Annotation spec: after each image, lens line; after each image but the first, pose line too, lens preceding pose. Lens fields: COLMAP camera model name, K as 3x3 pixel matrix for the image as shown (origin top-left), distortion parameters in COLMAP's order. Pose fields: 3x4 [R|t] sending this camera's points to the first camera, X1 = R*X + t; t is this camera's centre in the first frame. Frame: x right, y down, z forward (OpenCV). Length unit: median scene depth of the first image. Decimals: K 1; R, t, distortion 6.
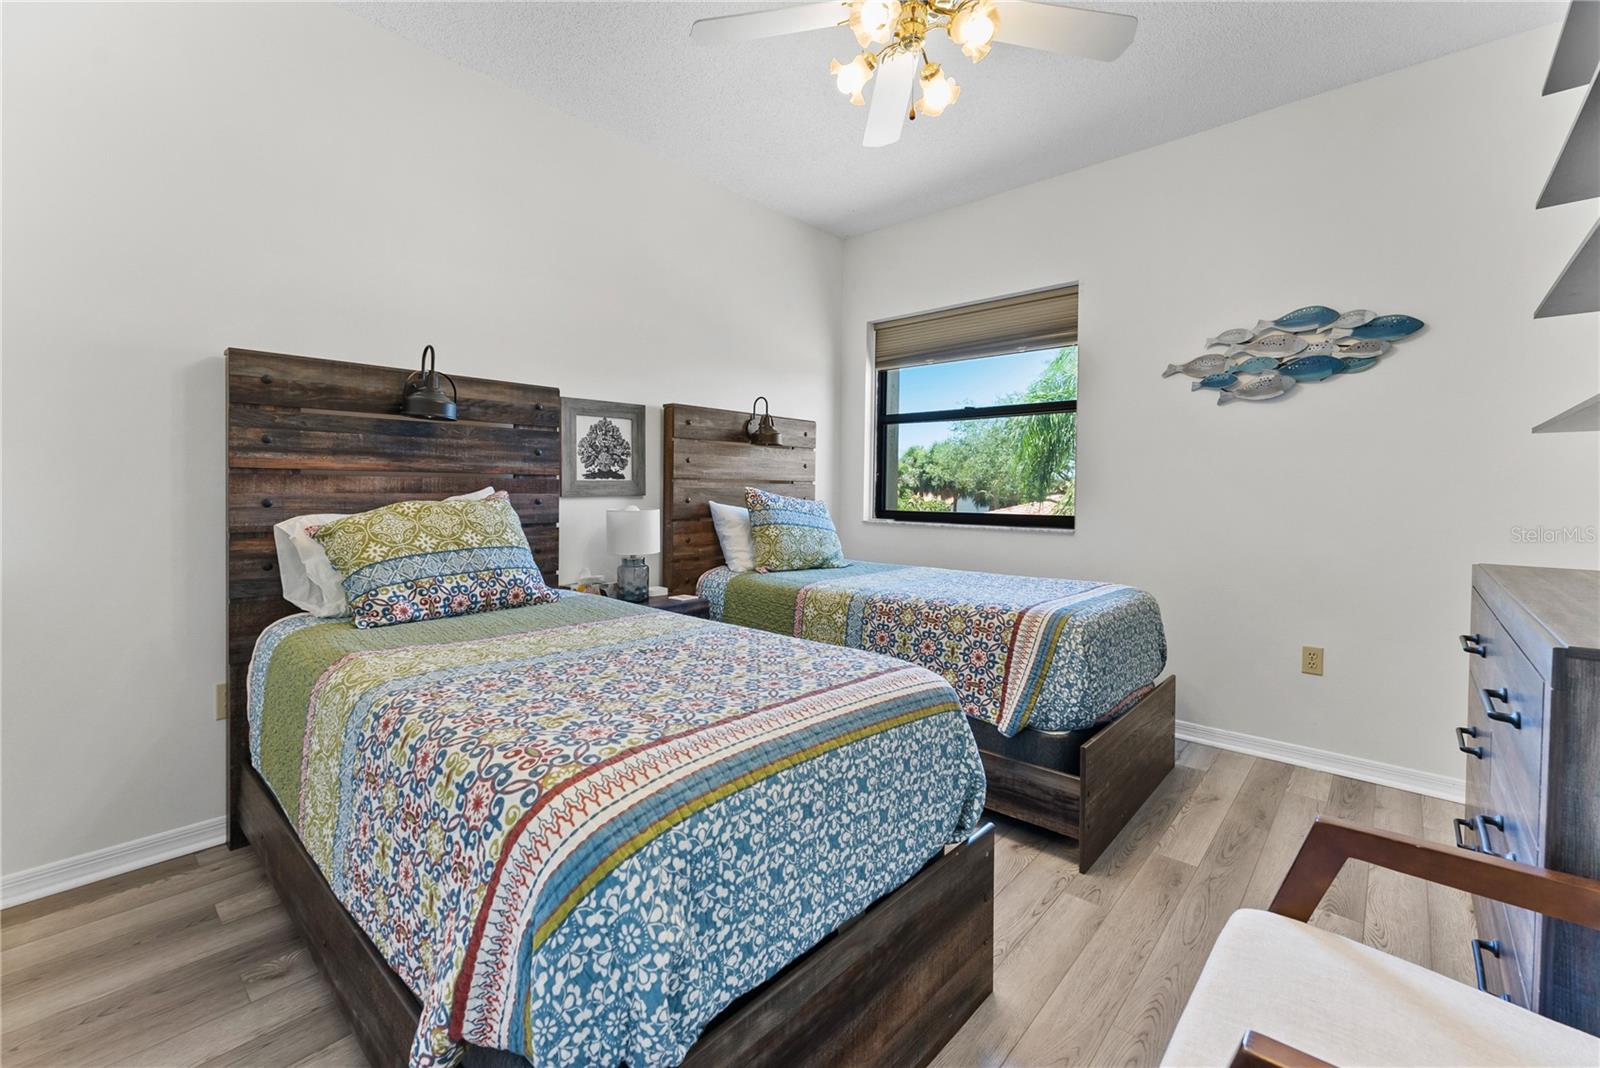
lens RADIAL K [[652.3, 0, 805.4], [0, 652.3, 514.8], [0, 0, 1]] dist [-0.002241, 0.000055]
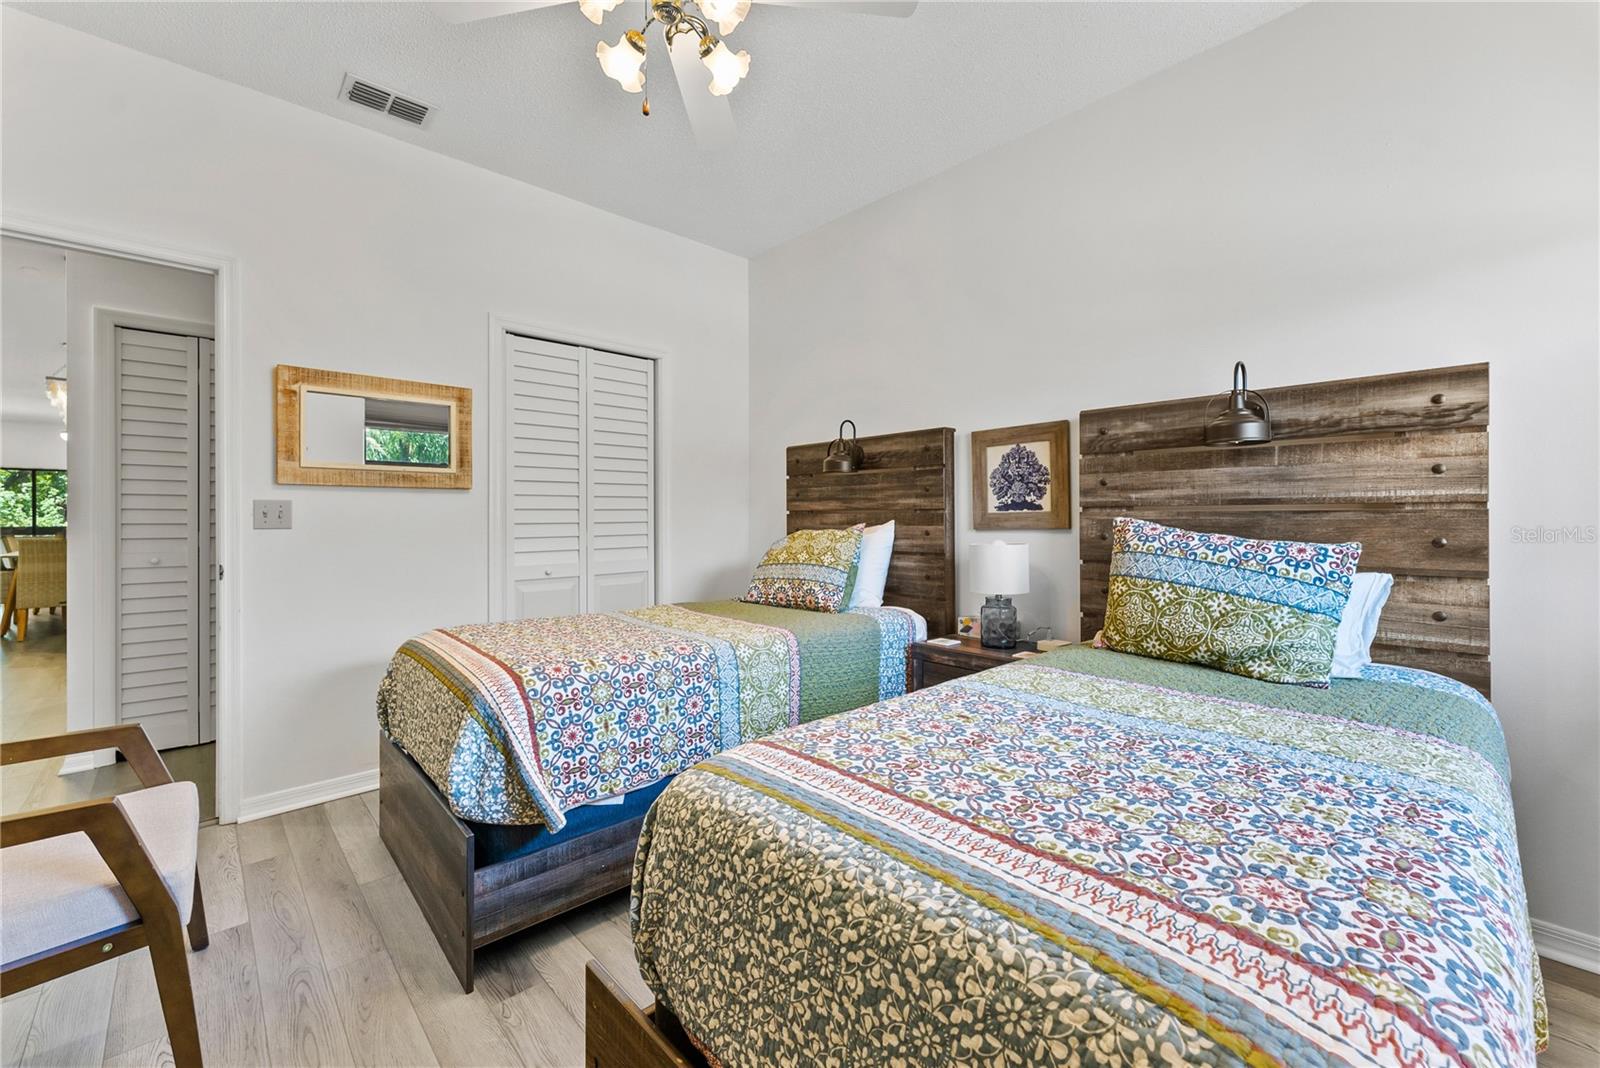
lens RADIAL K [[671.3, 0, 789.6], [0, 671.3, 514.5], [0, 0, 1]] dist [0.001107, -0.000116]
pose [[-0.097720, -0.013666, -0.995120, 0.674221], [-0.036952, 0.999266, -0.010095, -0.028749], [0.994528, 0.035785, -0.098153, 0.788051]]
